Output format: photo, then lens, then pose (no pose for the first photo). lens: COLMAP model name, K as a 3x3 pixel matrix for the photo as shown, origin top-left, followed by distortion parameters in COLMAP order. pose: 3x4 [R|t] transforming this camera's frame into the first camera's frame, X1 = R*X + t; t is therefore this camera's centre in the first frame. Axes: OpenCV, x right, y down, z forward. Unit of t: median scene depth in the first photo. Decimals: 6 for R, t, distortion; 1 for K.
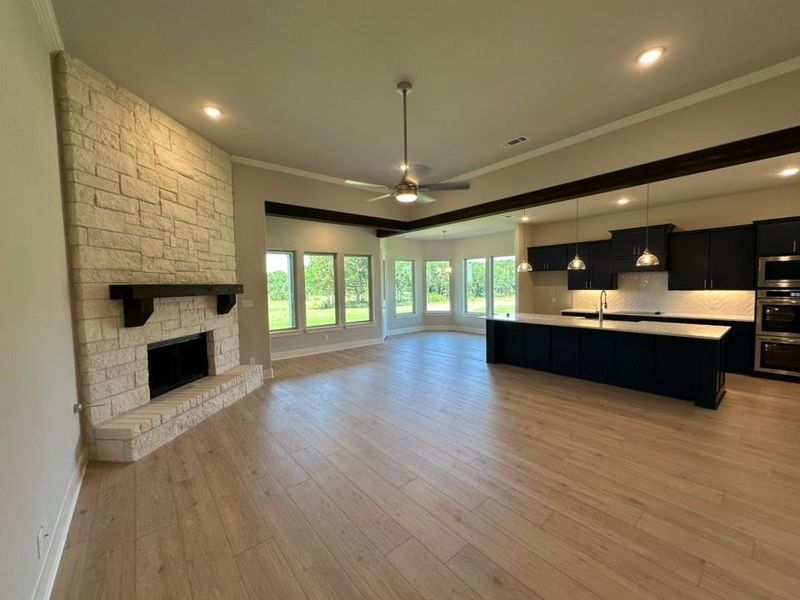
lens RADIAL K [[317.7, 0, 399.5], [0, 317.7, 301.2], [0, 0, 1]] dist [0.000835, 0.000072]
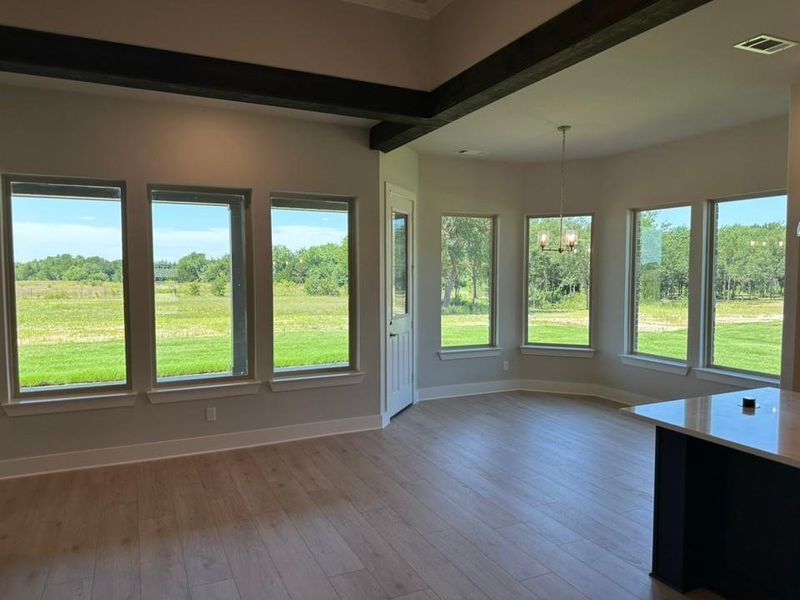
lens RADIAL K [[560.2, 0, 397.4], [0, 560.2, 301.6], [0, 0, 1]] dist [0.022012, -0.031981]
pose [[0.967718, 0.032085, -0.249985, 0.190828], [-0.030929, 0.999485, 0.008549, -0.039671], [0.250131, -0.000541, 0.968212, 0.526240]]
